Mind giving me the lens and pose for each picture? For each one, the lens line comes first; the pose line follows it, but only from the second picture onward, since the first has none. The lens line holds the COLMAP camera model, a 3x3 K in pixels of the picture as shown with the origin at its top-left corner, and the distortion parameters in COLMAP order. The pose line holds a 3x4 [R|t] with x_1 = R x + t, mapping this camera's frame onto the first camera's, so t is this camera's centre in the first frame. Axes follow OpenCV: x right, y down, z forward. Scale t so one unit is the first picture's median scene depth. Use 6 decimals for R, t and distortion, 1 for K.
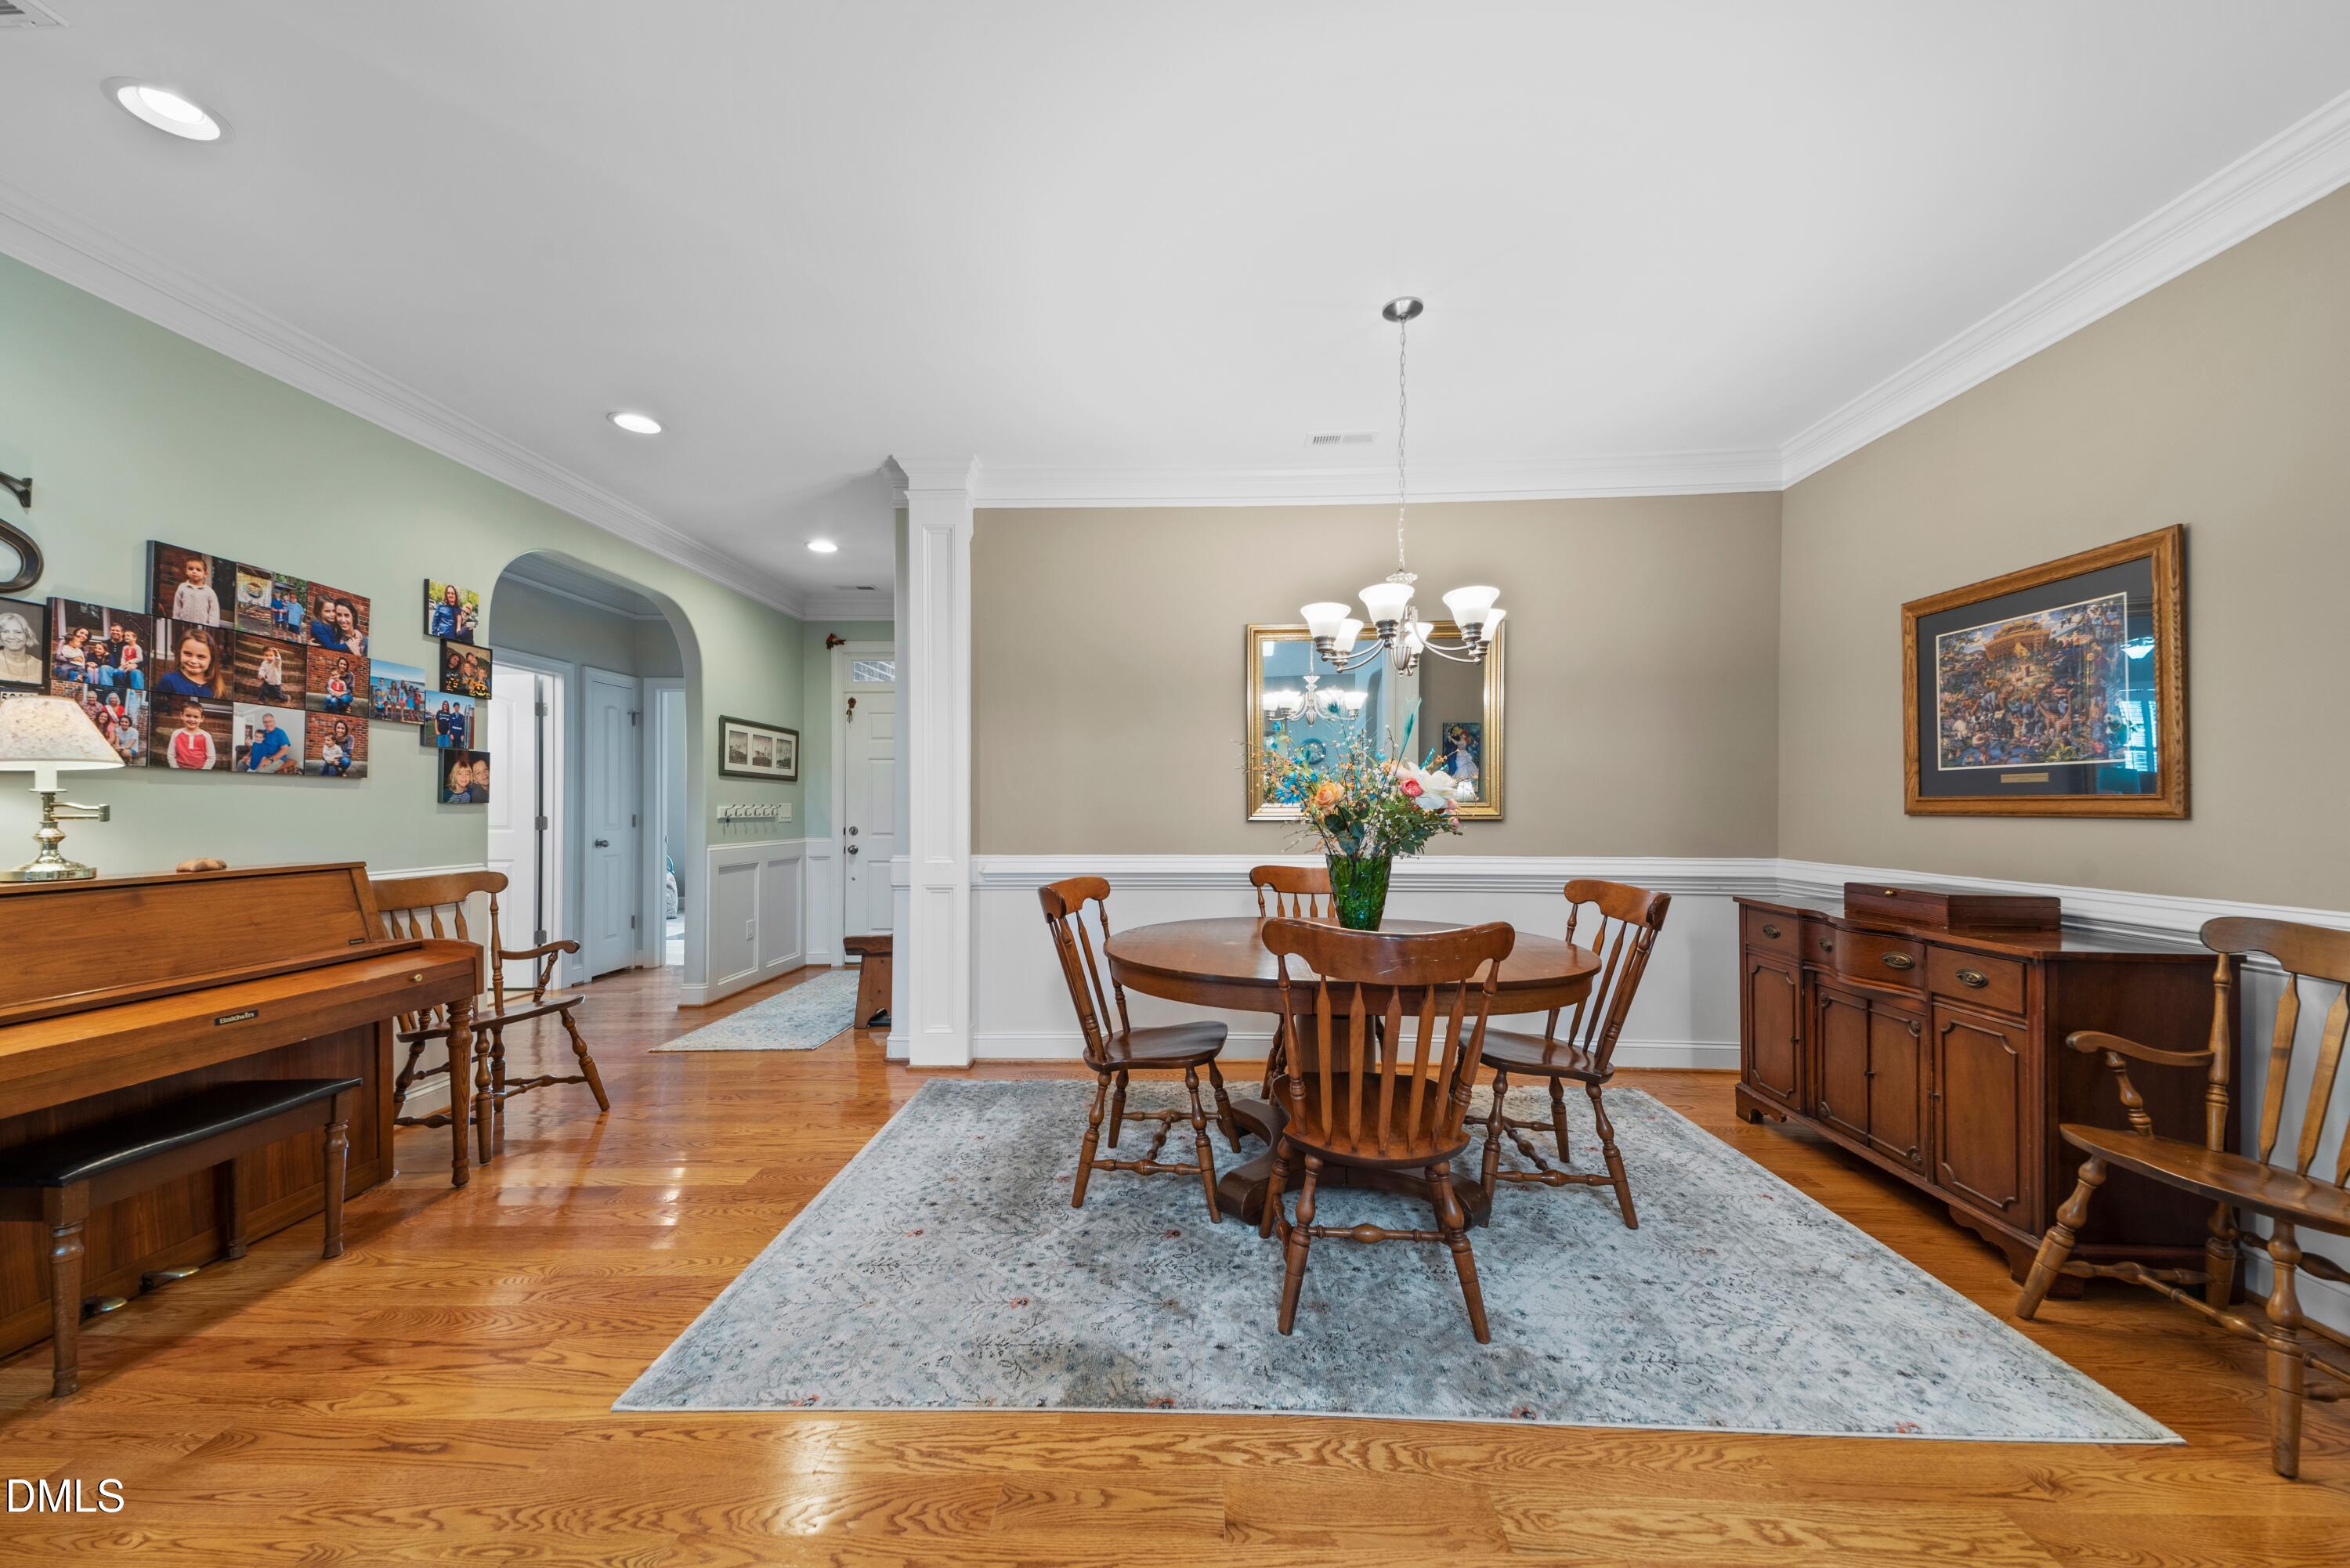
lens RADIAL K [[864.9, 0, 1180.4], [0, 864.9, 795.7], [0, 0, 1]] dist [0.037127, -0.013854]
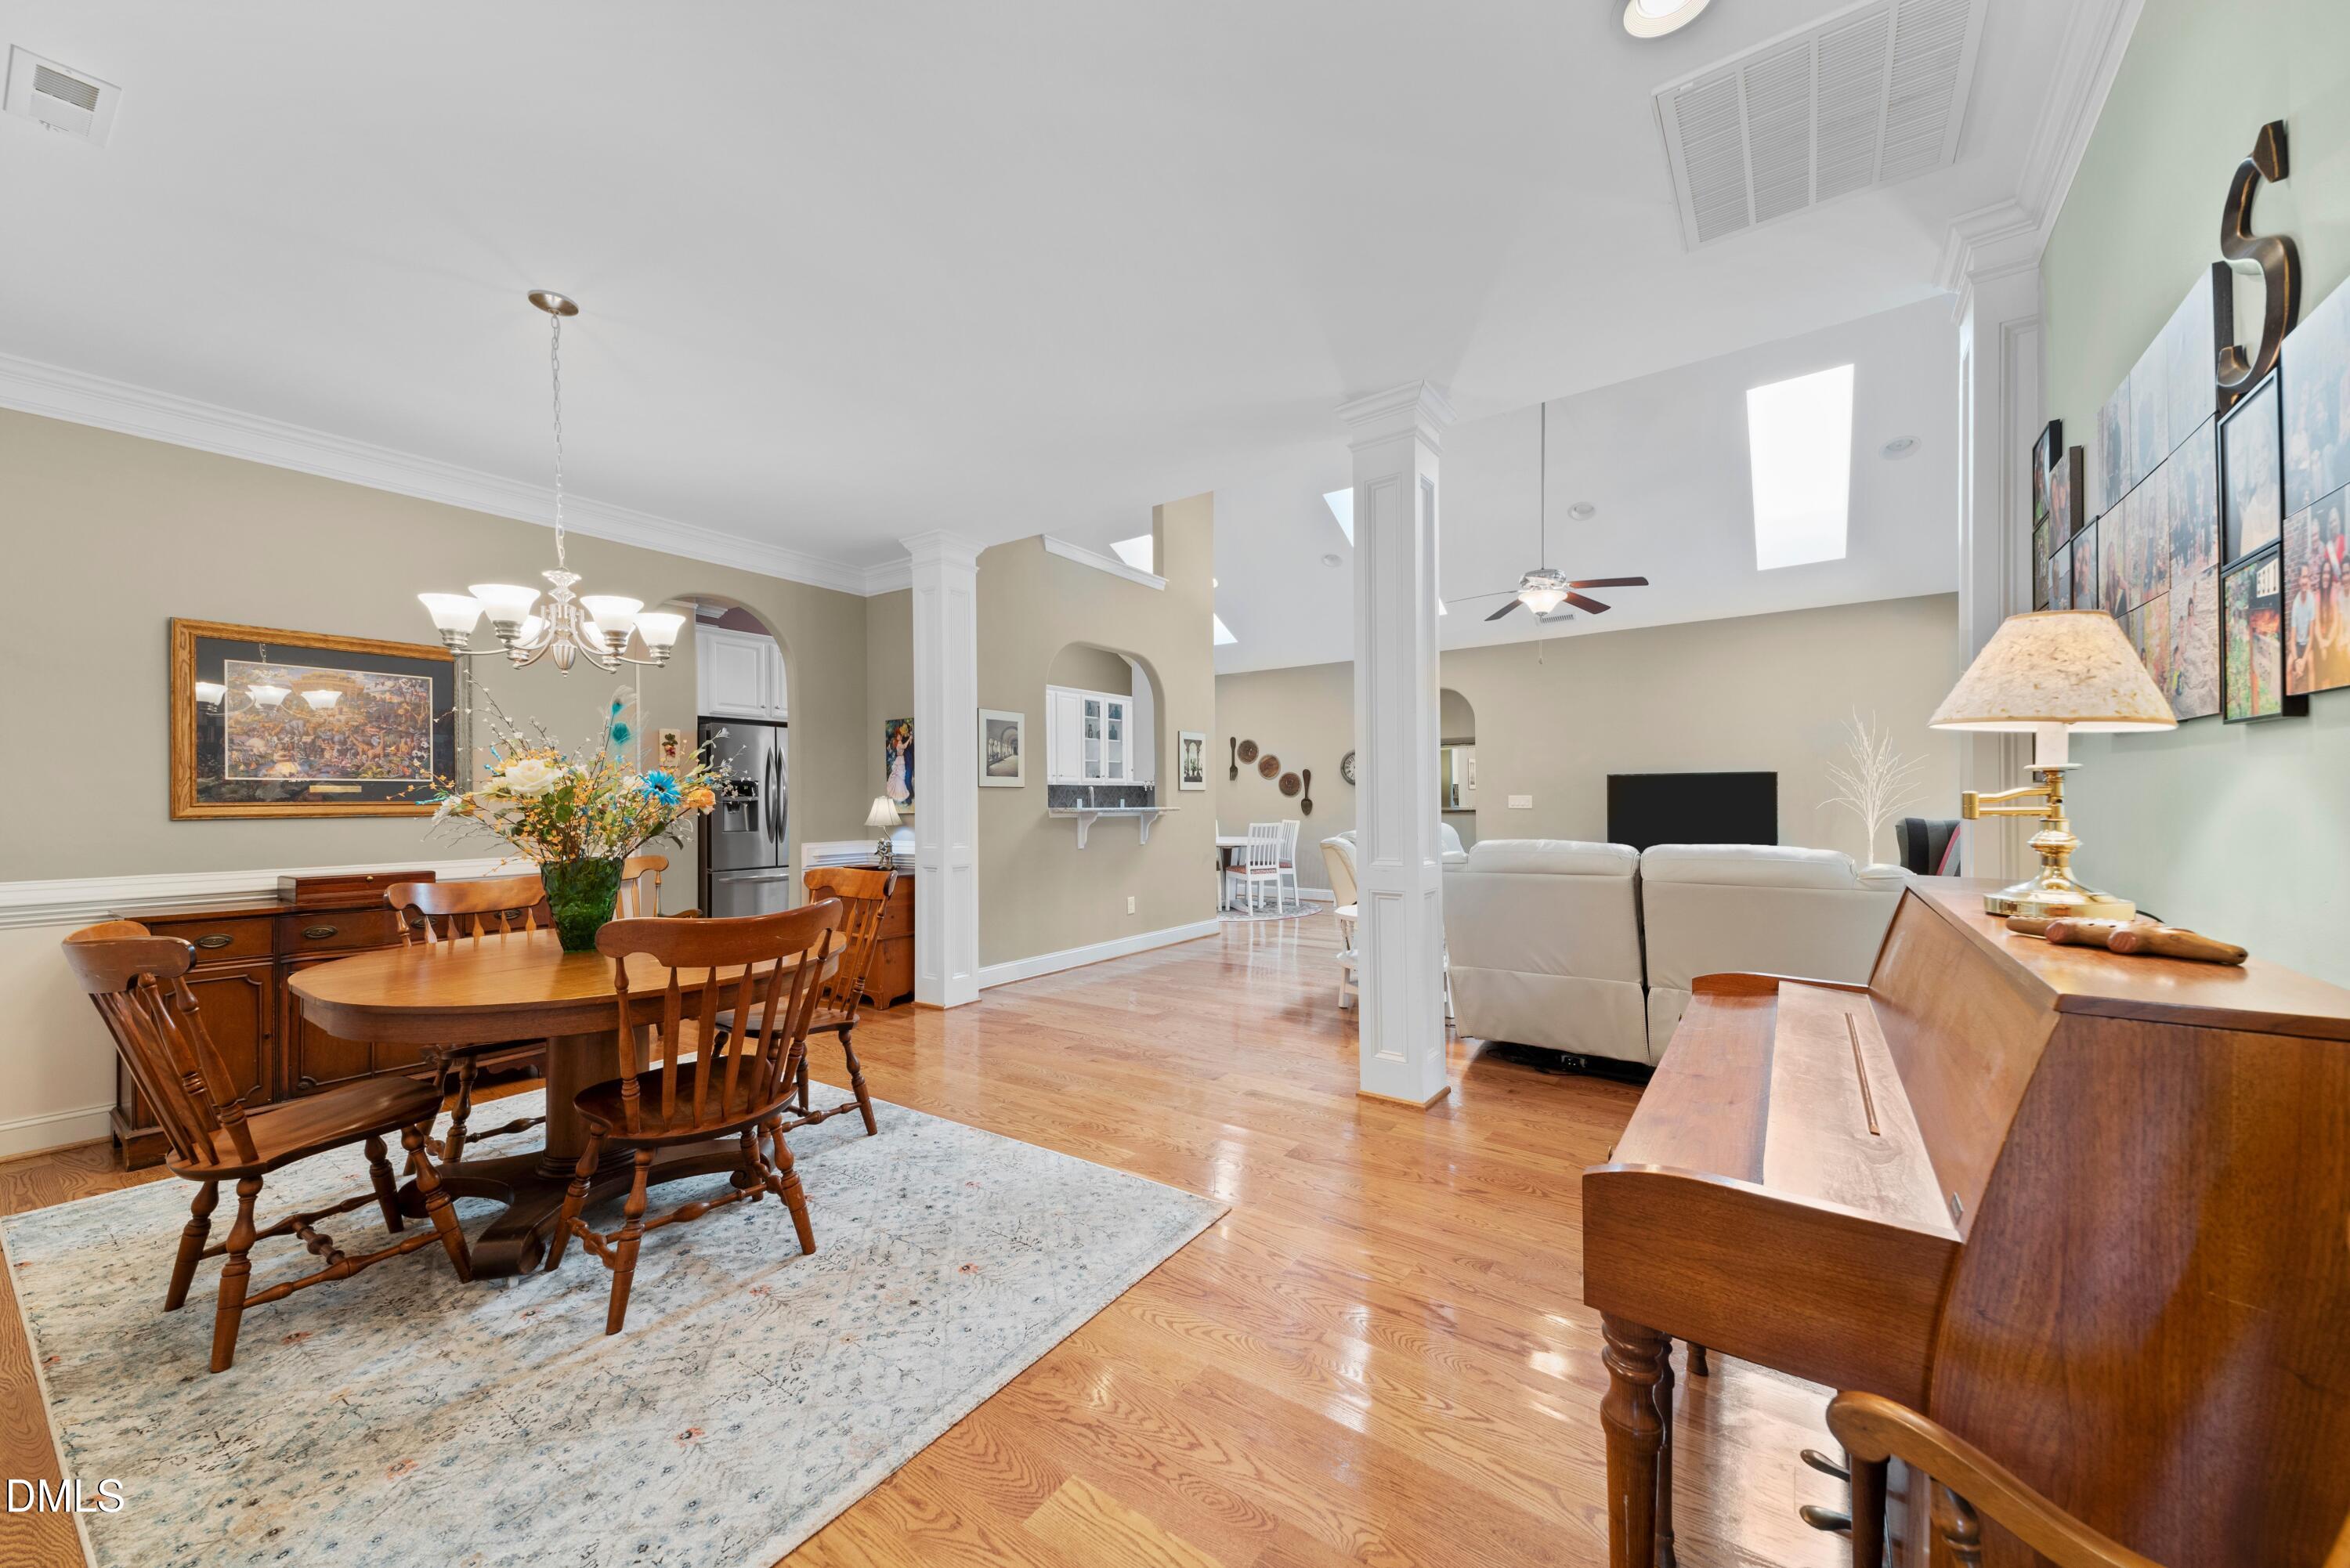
lens RADIAL K [[864.9, 0, 1180.4], [0, 864.9, 795.7], [0, 0, 1]] dist [0.037127, -0.013854]
pose [[-0.840307, 0.011704, 0.541984, -0.868751], [0.005572, 0.999901, -0.012953, 0.014872], [-0.542082, -0.007865, -0.840289, 1.447042]]
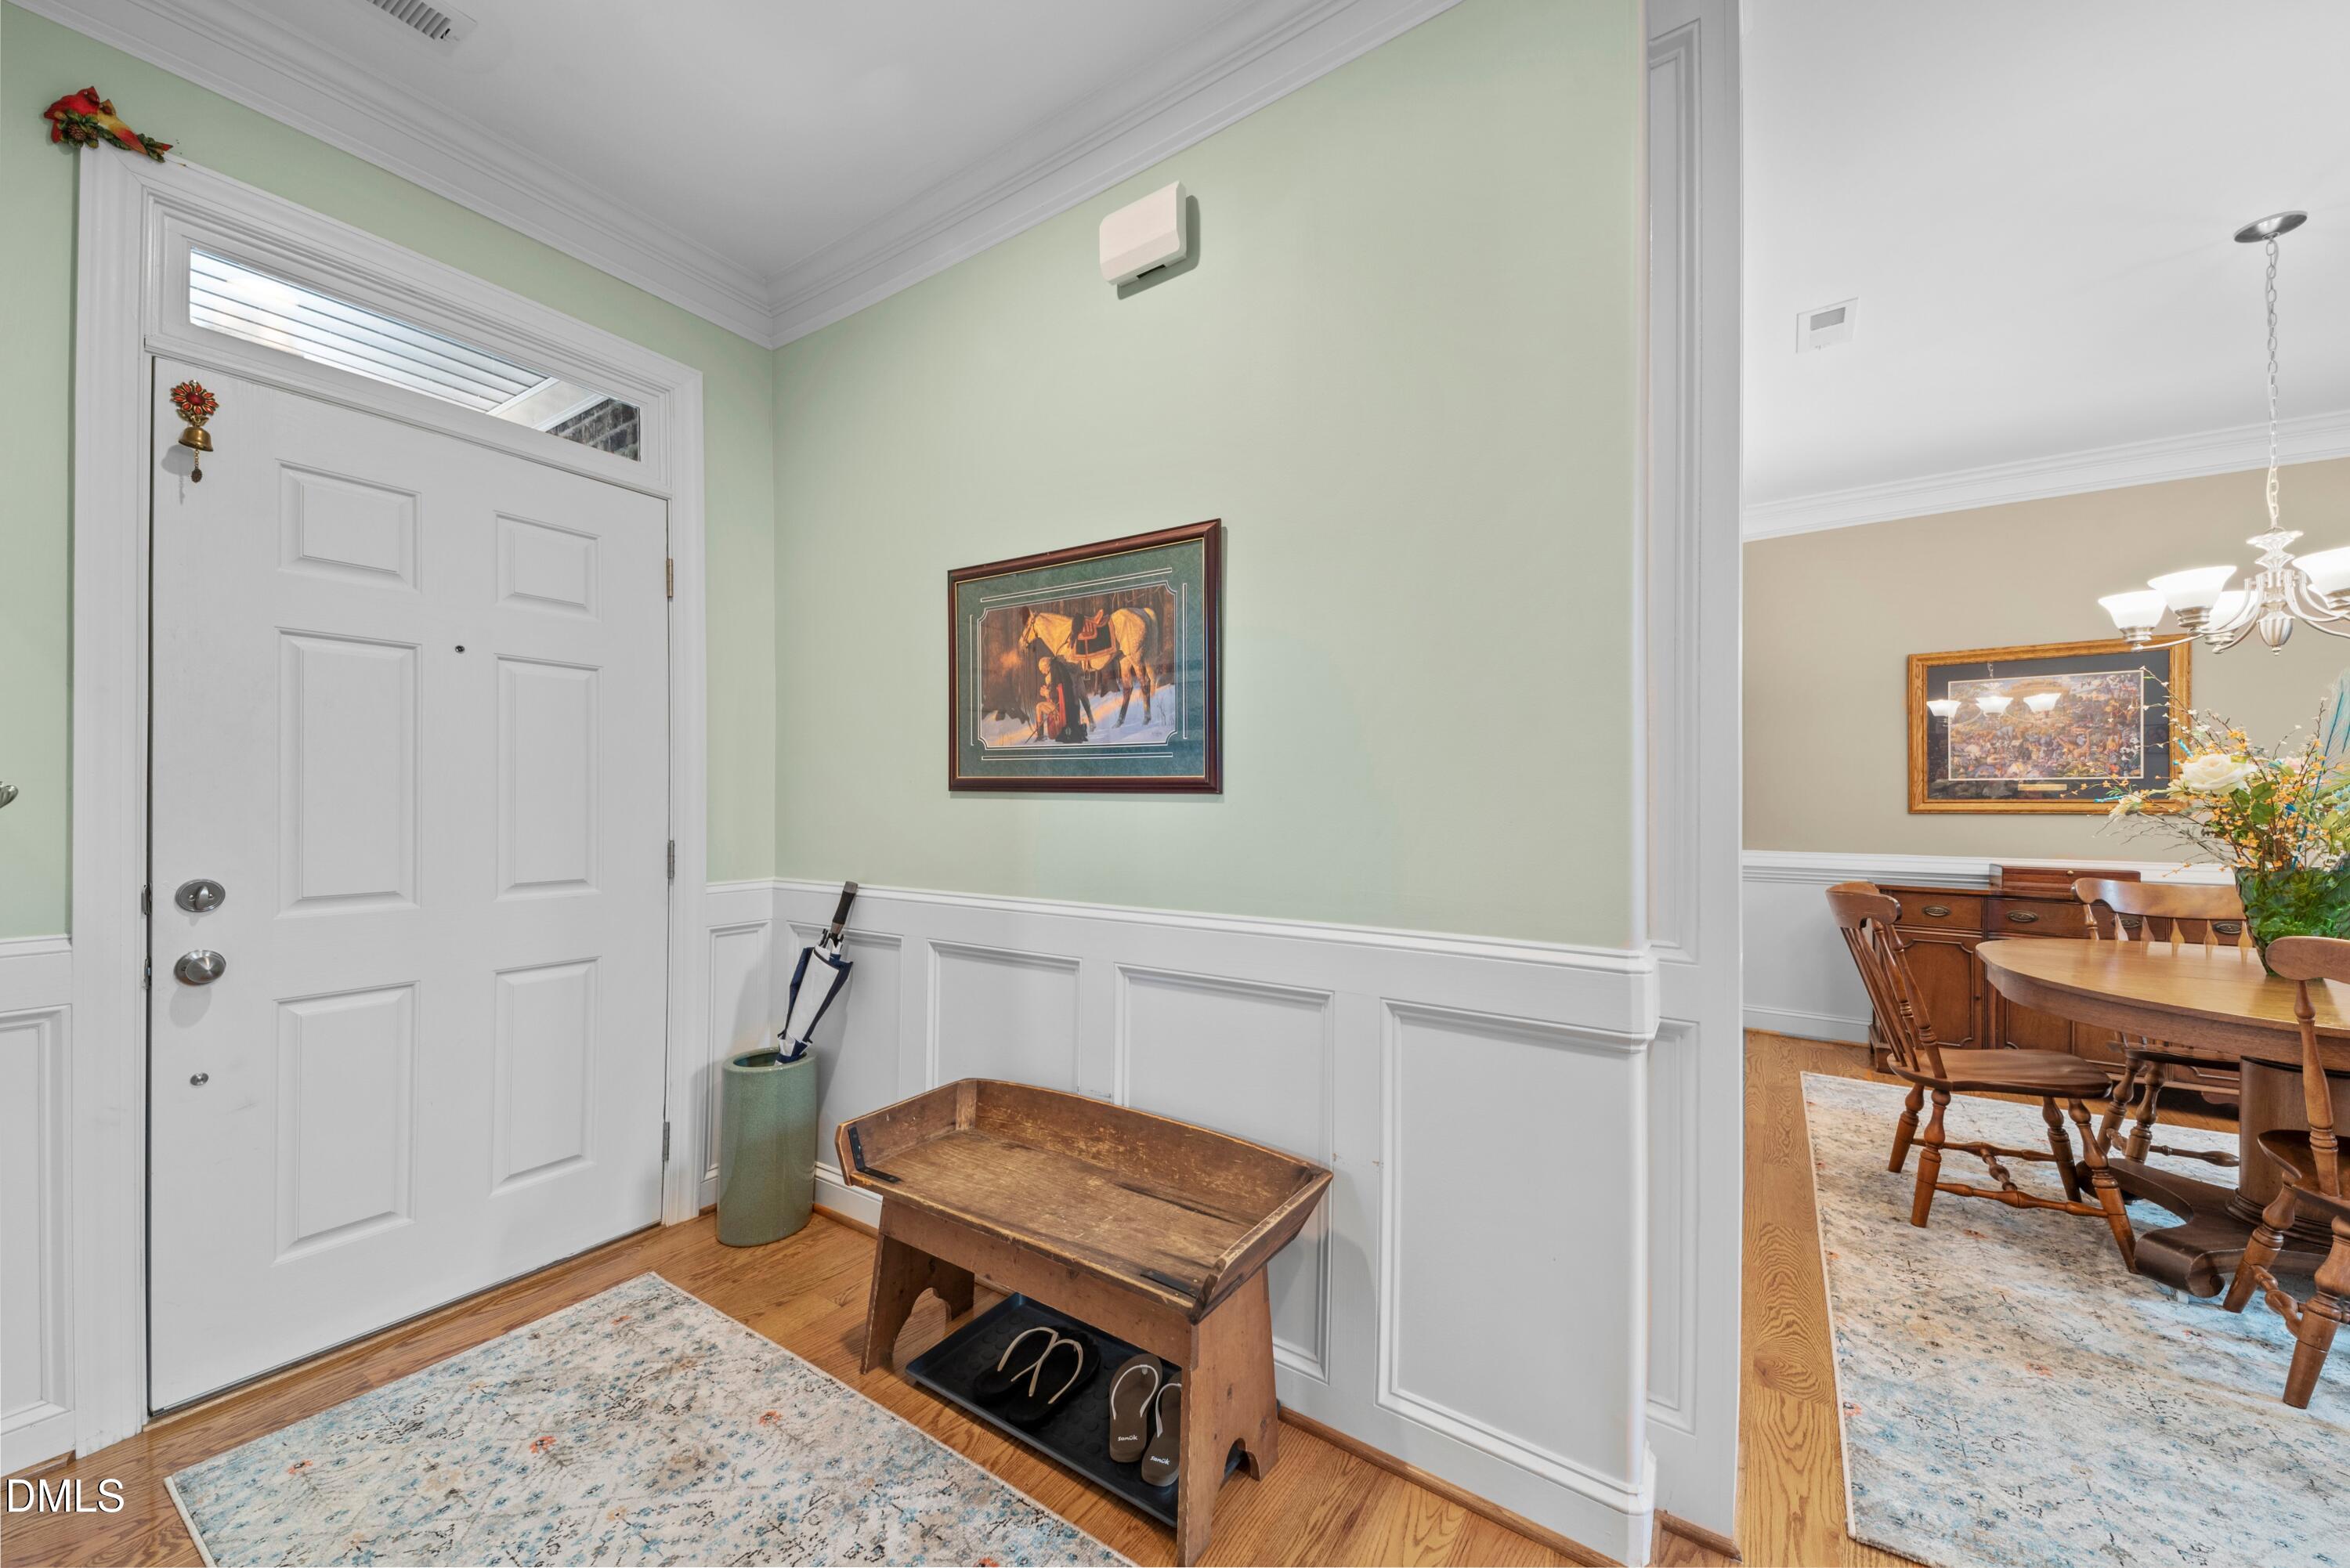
lens RADIAL K [[864.9, 0, 1180.4], [0, 864.9, 795.7], [0, 0, 1]] dist [0.037127, -0.013854]
pose [[0.534976, 0.010119, 0.844807, -1.038608], [-0.013227, 0.999906, -0.003600, 0.017403], [-0.844764, -0.009248, 0.535059, 1.429329]]
